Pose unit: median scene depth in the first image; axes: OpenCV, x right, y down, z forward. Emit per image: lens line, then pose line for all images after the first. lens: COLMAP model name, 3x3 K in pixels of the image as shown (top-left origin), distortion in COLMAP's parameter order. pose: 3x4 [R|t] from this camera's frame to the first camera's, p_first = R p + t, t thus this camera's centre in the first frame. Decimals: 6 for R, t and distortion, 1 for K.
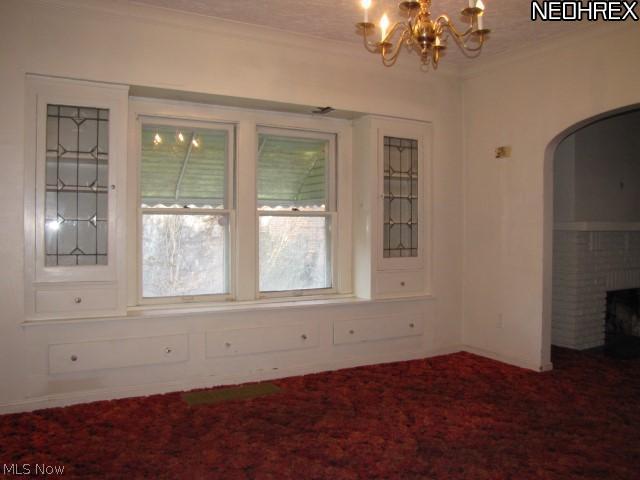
lens RADIAL K [[538.7, 0, 319.4], [0, 538.7, 235.8], [0, 0, 1]] dist [-0.152106, 0.075527]
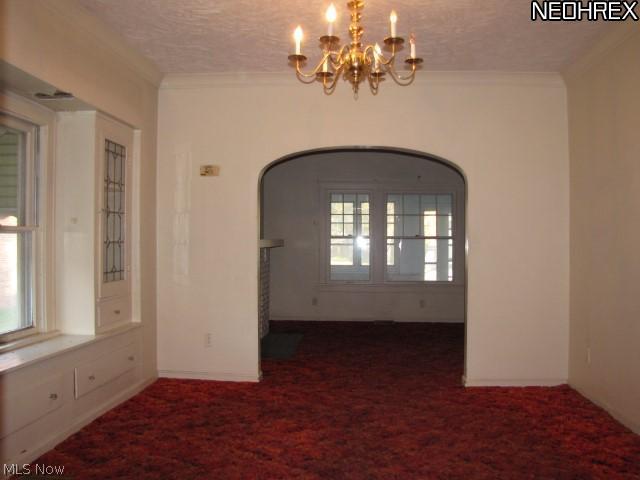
lens RADIAL K [[538.7, 0, 332.2], [0, 538.7, 237.7], [0, 0, 1]] dist [-0.152106, 0.075527]
pose [[0.546814, 0.003348, 0.837247, -0.434465], [0.011423, 0.999869, -0.011459, -0.020107], [-0.837176, 0.015830, 0.546704, 0.297733]]
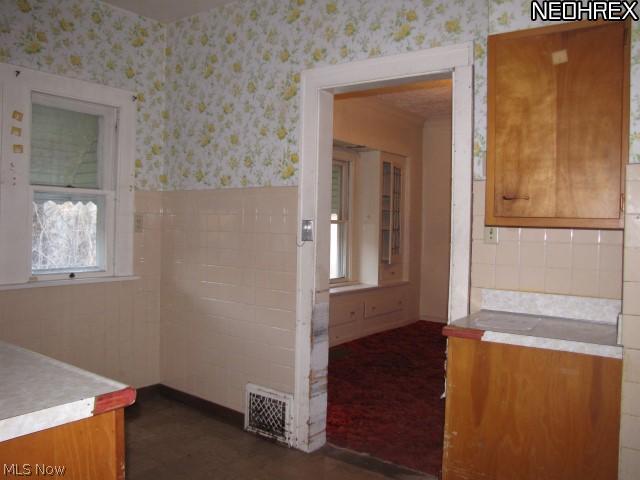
lens RADIAL K [[538.7, 0, 321.0], [0, 538.7, 239.9], [0, 0, 1]] dist [-0.152106, 0.075527]
pose [[0.915029, 0.001267, 0.403385, -0.693675], [-0.011903, 0.999644, 0.023860, -0.033937], [-0.403212, -0.026634, 0.914719, -0.236585]]
